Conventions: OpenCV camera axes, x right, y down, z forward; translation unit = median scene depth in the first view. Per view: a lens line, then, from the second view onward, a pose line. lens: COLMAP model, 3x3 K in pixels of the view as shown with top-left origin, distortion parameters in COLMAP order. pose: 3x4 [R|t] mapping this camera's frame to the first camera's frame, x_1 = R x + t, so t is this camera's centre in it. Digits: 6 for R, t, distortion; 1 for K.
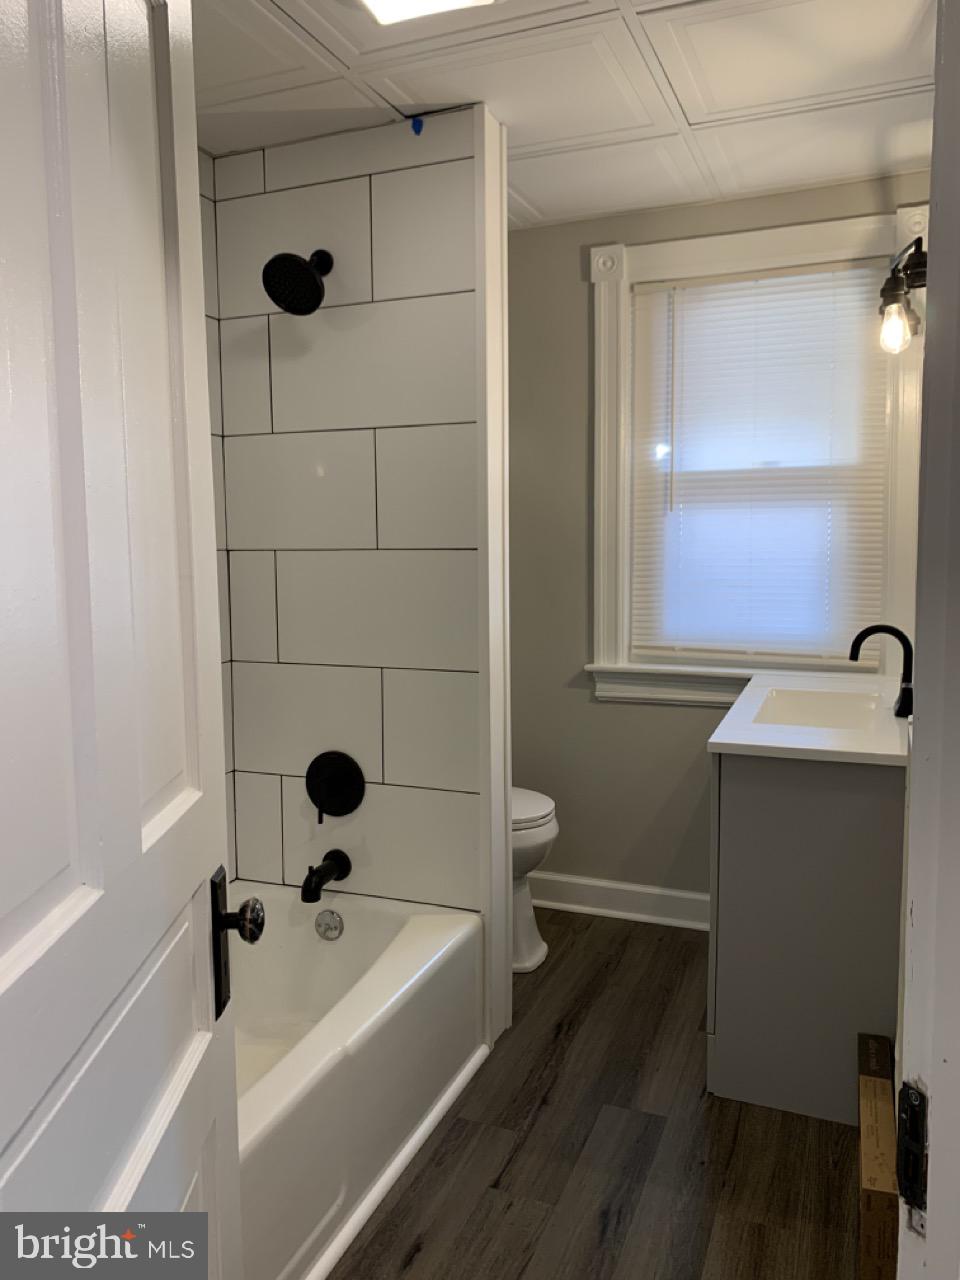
lens RADIAL K [[983.8, 0, 474.3], [0, 983.8, 638.2], [0, 0, 1]] dist [-0.001774, 0.004170]
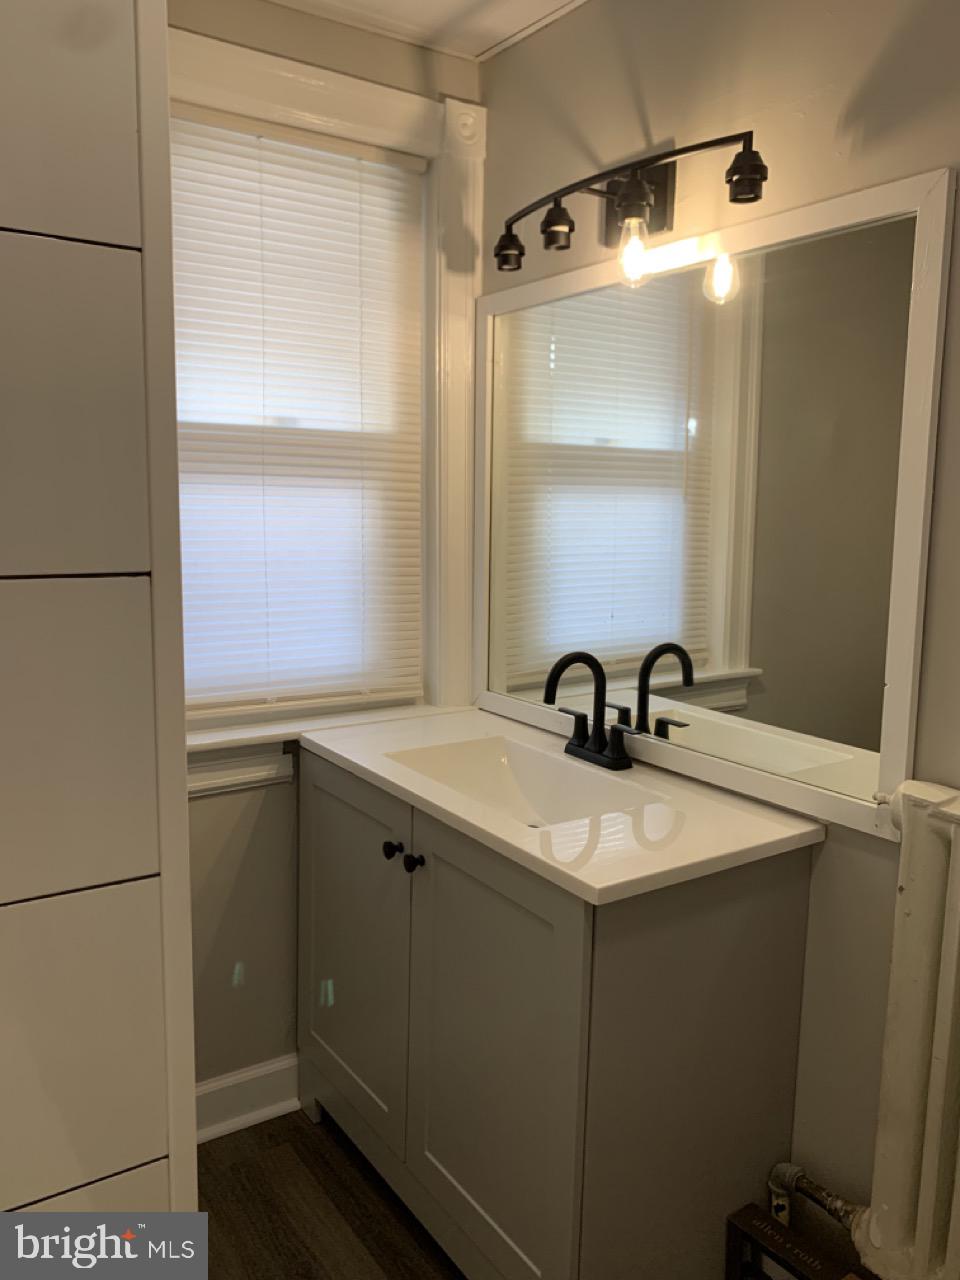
lens RADIAL K [[983.8, 0, 480.5], [0, 983.8, 642.0], [0, 0, 1]] dist [-0.001774, 0.004170]
pose [[0.577700, -0.087340, 0.811563, -0.191755], [0.062086, 0.996080, 0.063002, -0.061123], [-0.813885, 0.013990, 0.580858, 0.509405]]
